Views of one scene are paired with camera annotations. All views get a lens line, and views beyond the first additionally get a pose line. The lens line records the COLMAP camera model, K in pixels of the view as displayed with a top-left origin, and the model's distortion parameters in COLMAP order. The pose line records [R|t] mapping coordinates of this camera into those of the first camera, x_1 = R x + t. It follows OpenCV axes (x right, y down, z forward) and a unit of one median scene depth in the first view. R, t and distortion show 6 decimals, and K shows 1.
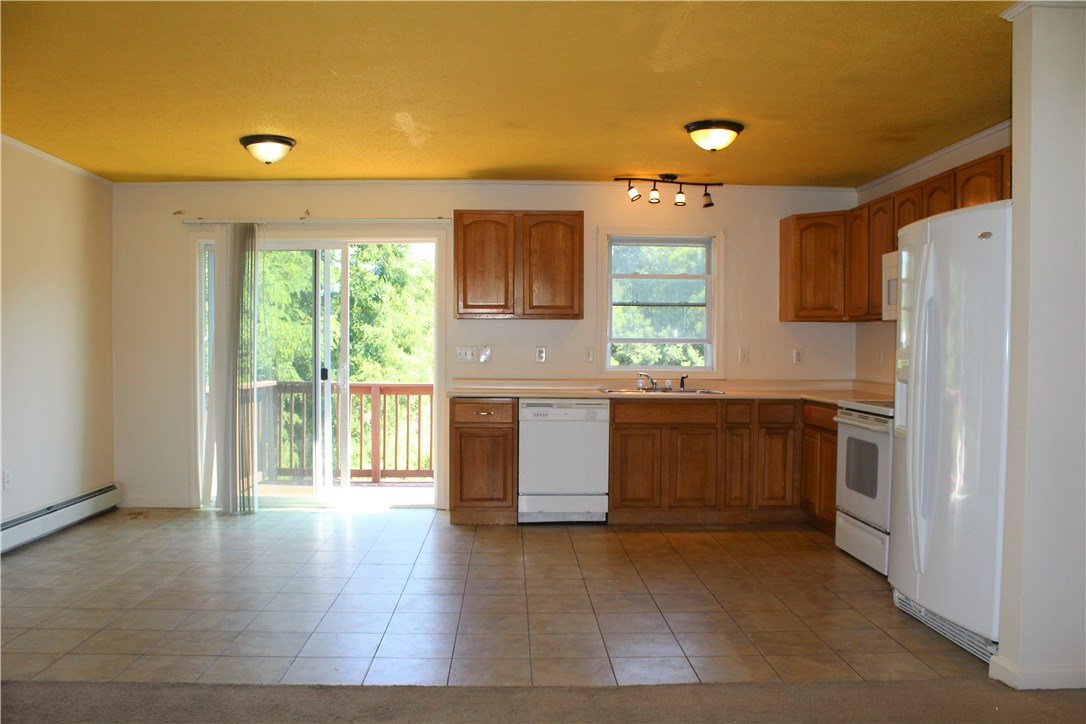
lens RADIAL K [[905.1, 0, 543.0], [0, 905.1, 362.0], [0, 0, 1]] dist [-0.170012, 0.188313]
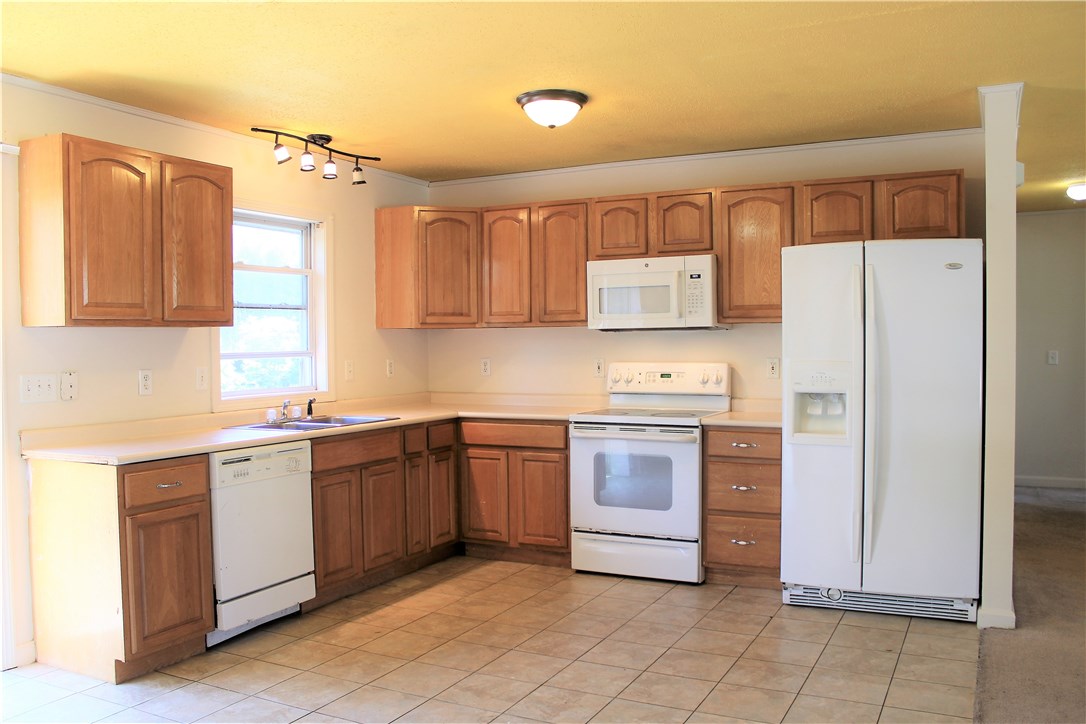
lens RADIAL K [[905.1, 0, 543.0], [0, 905.1, 362.0], [0, 0, 1]] dist [-0.170012, 0.188313]
pose [[0.489692, -0.034638, 0.871207, -0.445399], [0.029322, 0.999300, 0.023249, -0.031097], [-0.871402, 0.014161, 0.490364, 0.487207]]
